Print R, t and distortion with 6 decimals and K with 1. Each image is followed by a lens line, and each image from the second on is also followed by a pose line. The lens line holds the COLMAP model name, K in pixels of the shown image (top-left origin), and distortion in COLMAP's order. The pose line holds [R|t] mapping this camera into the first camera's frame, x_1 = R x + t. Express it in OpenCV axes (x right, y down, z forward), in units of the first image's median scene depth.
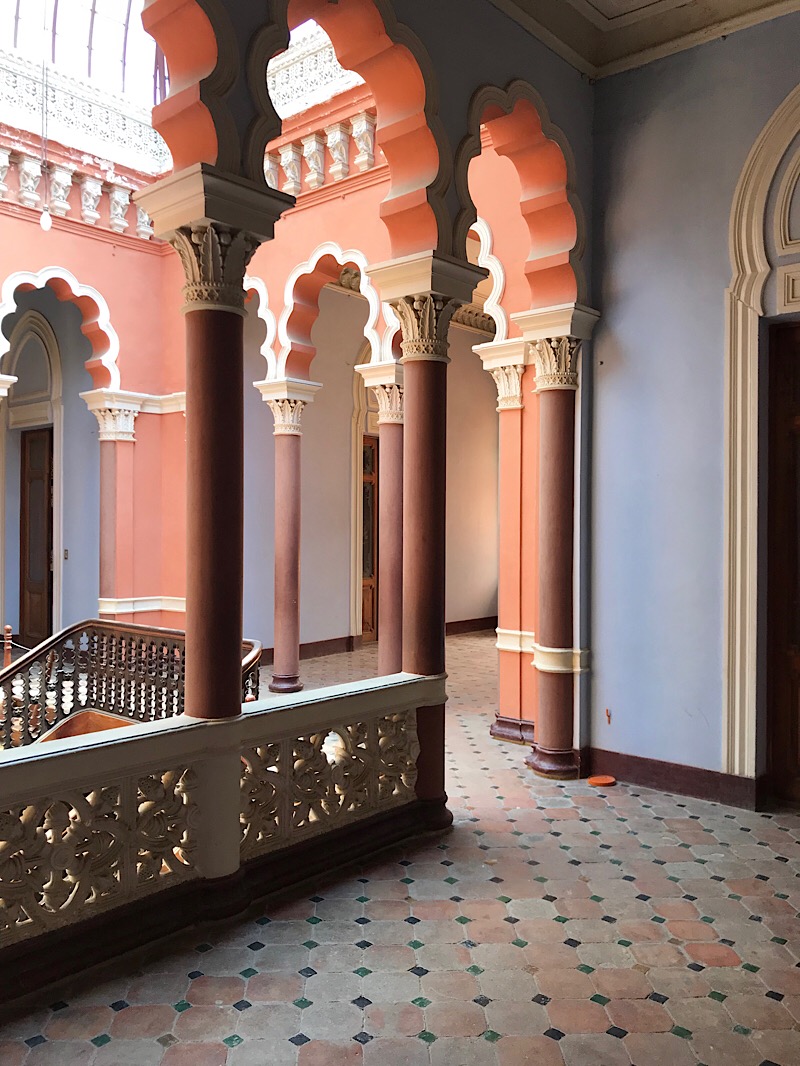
lens RADIAL K [[881.3, 0, 402.6], [0, 881.3, 525.8], [0, 0, 1]] dist [0.069786, -0.118160]
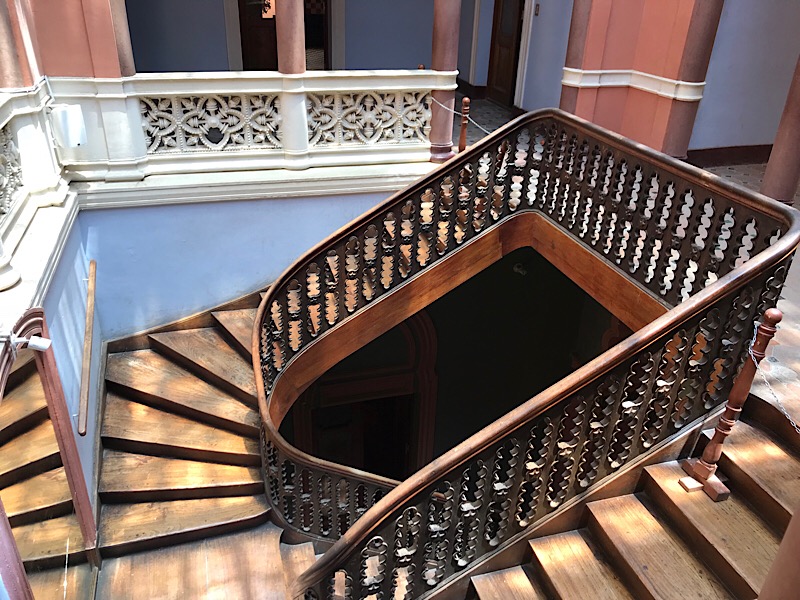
lens RADIAL K [[661.4, 0, 400.0], [0, 661.4, 300.0], [0, 0, 1]] dist [0.069786, -0.118160]
pose [[0.849242, 0.262441, -0.458161, -0.138856], [-0.031222, 0.891167, 0.452599, -0.012454], [0.527079, -0.370062, 0.765011, 0.381241]]
